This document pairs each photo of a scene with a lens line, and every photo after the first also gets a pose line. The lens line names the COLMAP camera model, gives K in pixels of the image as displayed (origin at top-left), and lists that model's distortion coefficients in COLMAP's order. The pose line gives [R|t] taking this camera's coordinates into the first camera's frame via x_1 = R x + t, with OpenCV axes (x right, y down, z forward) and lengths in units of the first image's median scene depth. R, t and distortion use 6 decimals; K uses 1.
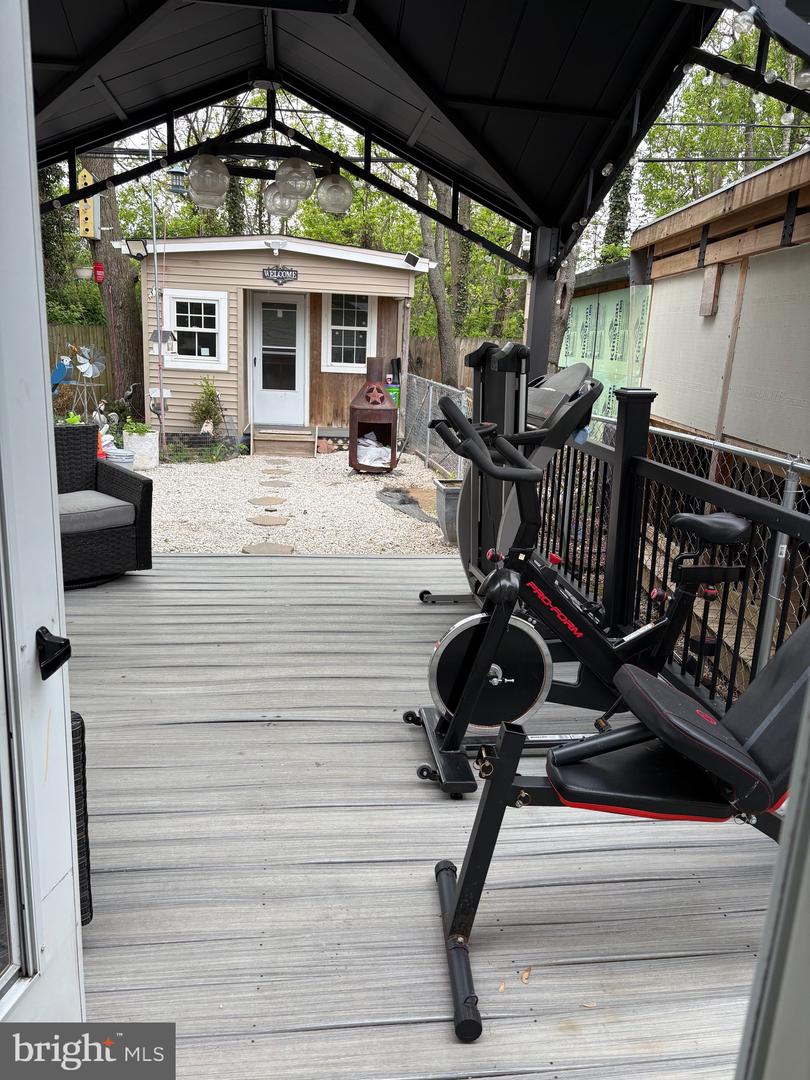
lens RADIAL K [[819.7, 0, 416.9], [0, 819.7, 525.8], [0, 0, 1]] dist [0.029457, 0.005352]
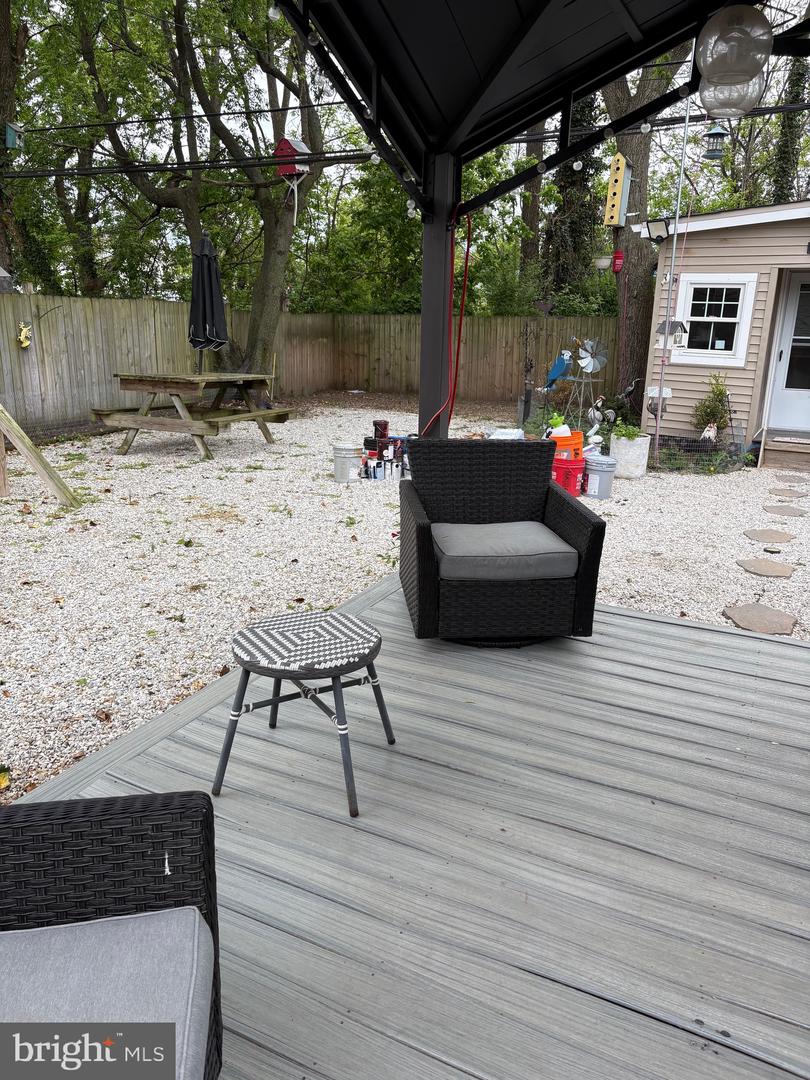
lens RADIAL K [[819.7, 0, 416.9], [0, 819.7, 525.8], [0, 0, 1]] dist [0.029457, 0.005352]
pose [[0.825838, 0.126472, -0.549542, -0.020491], [-0.120245, 0.991607, 0.047508, -0.027068], [0.550938, 0.026845, 0.834114, 0.111359]]
